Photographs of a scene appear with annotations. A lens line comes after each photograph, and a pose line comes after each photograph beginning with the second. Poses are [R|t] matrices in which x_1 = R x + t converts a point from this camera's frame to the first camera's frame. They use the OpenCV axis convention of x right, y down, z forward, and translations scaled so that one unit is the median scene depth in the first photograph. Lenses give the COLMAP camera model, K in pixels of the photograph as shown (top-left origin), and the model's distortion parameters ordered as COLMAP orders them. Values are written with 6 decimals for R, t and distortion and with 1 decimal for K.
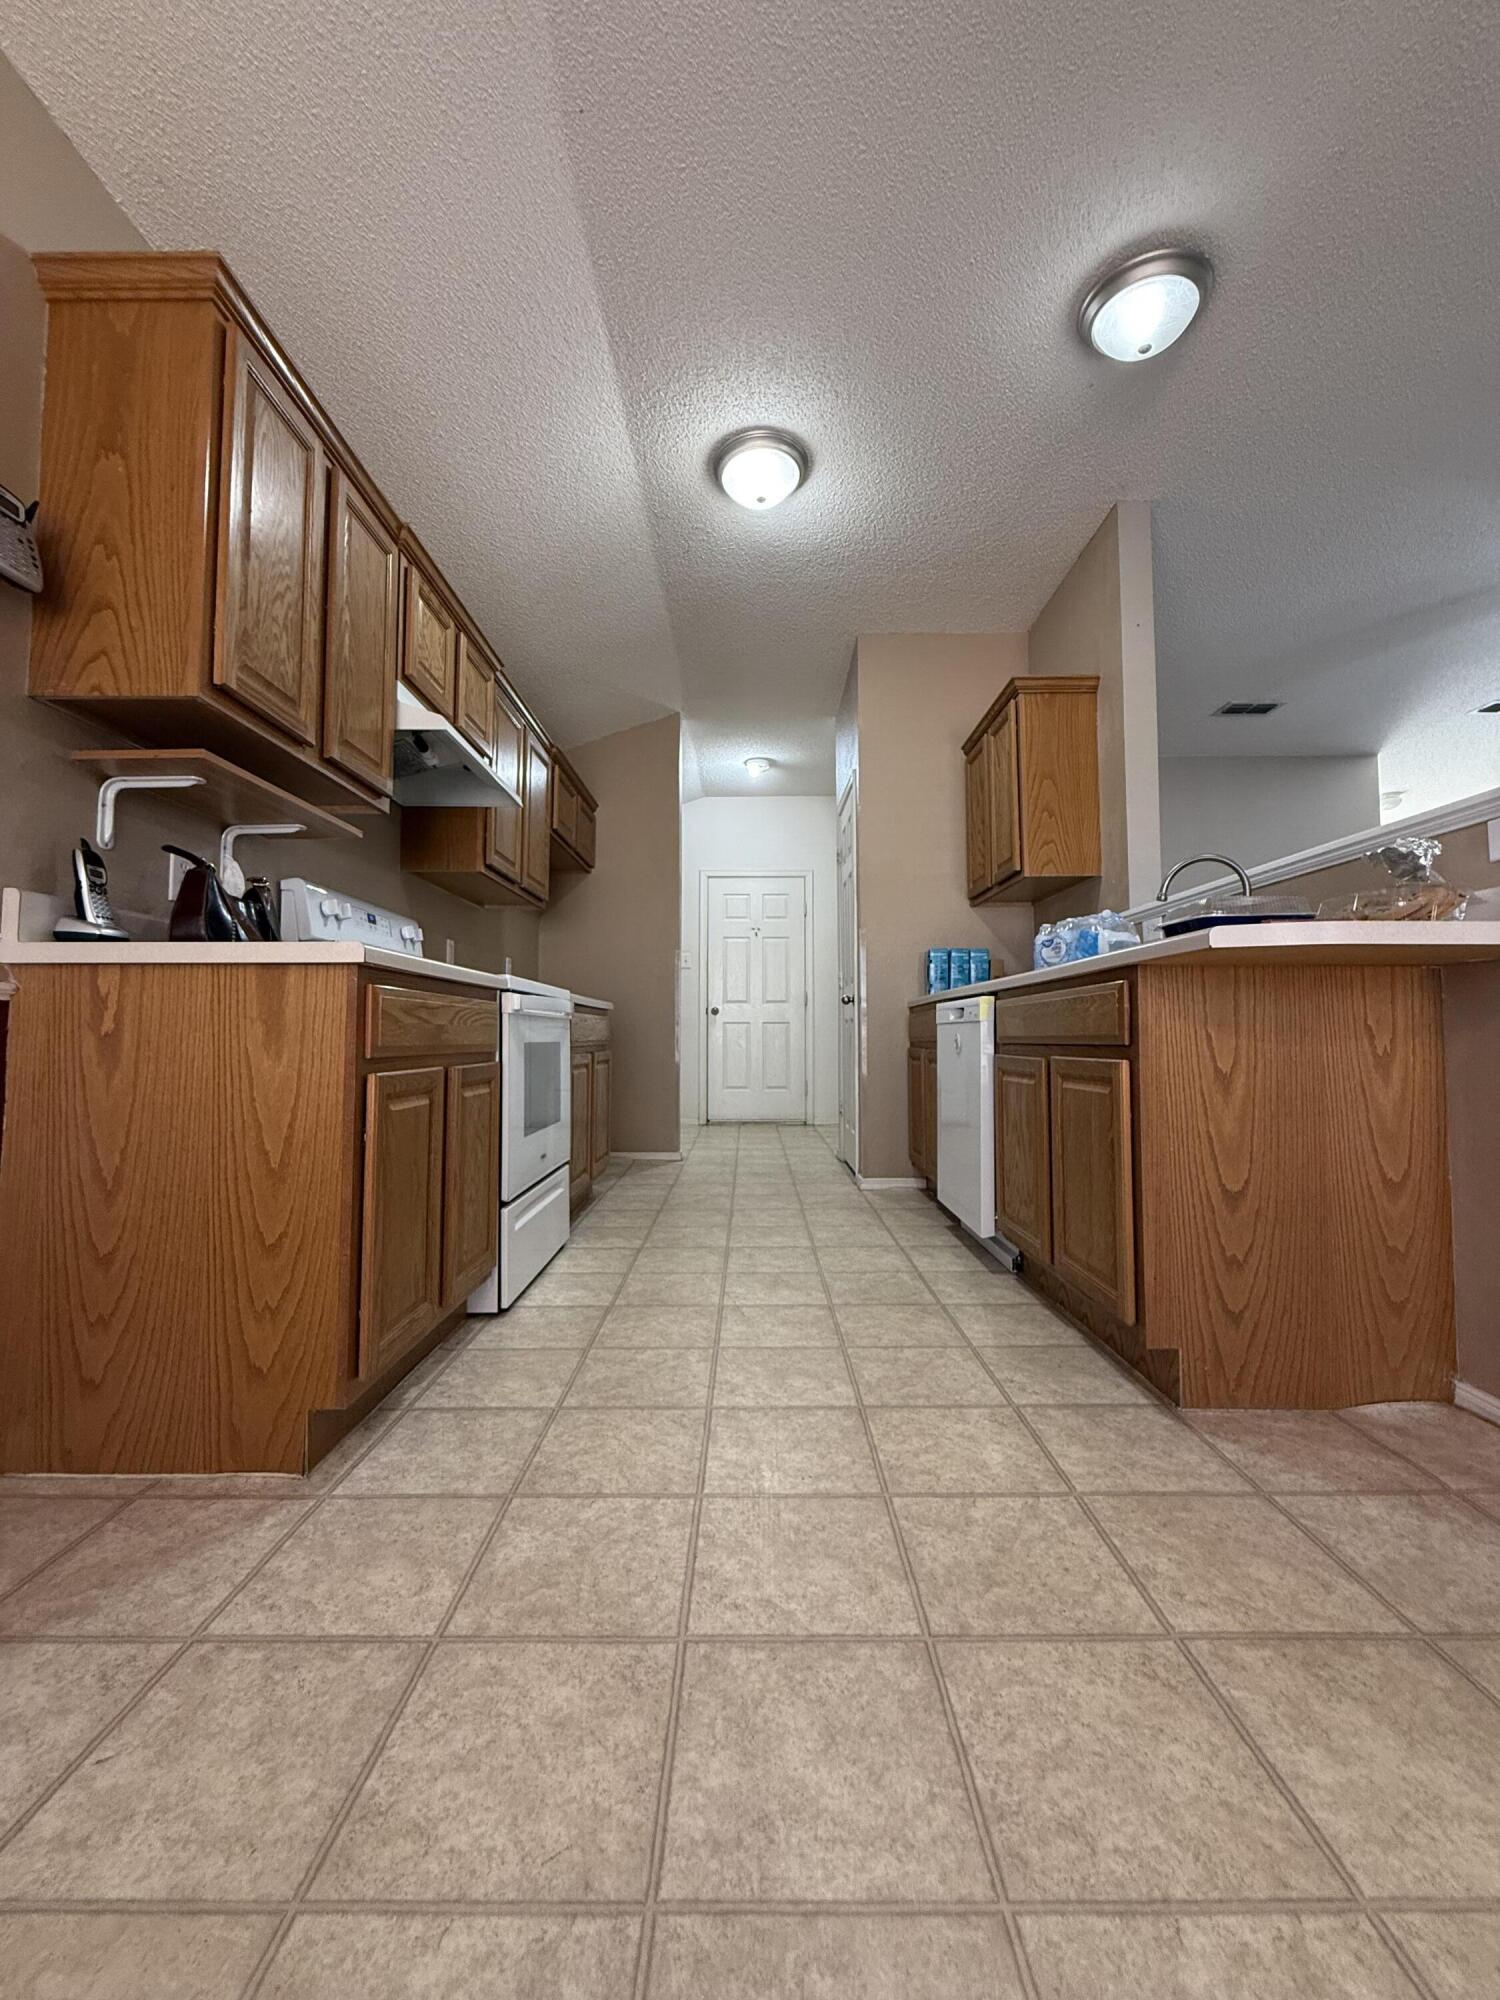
lens RADIAL K [[796.7, 0, 749.5], [0, 796.7, 993.3], [0, 0, 1]] dist [-0.002805, 0.000745]
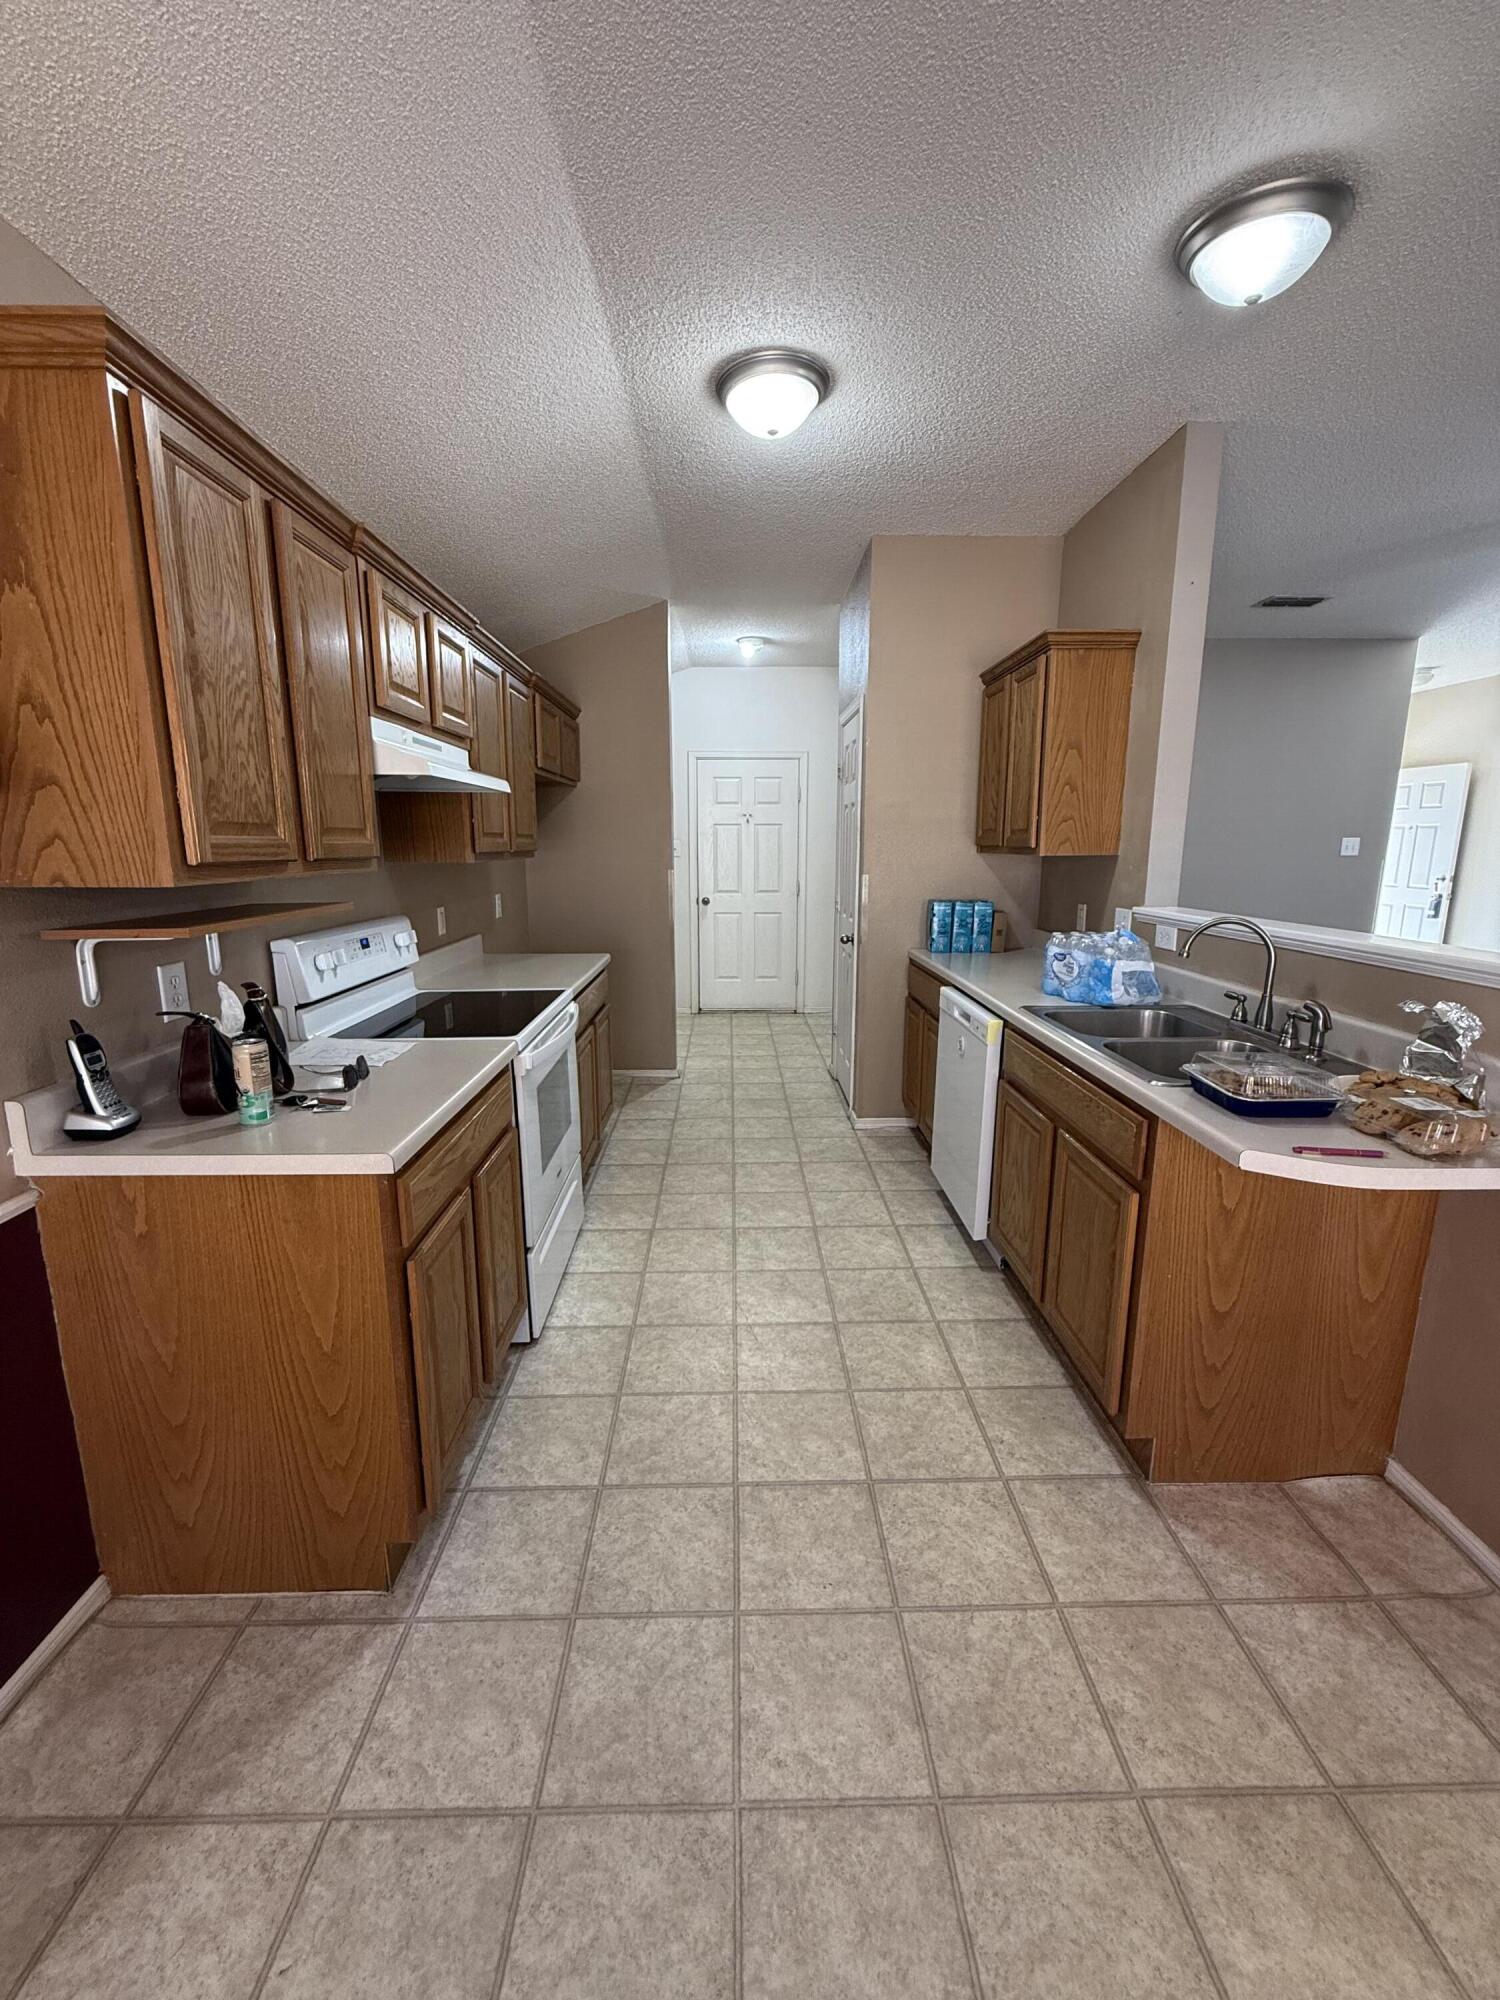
lens RADIAL K [[796.7, 0, 750.0], [0, 796.7, 993.1], [0, 0, 1]] dist [-0.002805, 0.000745]
pose [[0.999690, -0.003197, 0.024685, -0.055762], [-0.002767, 0.971299, 0.237844, -0.420749], [-0.024737, -0.237839, 0.970990, 0.069531]]
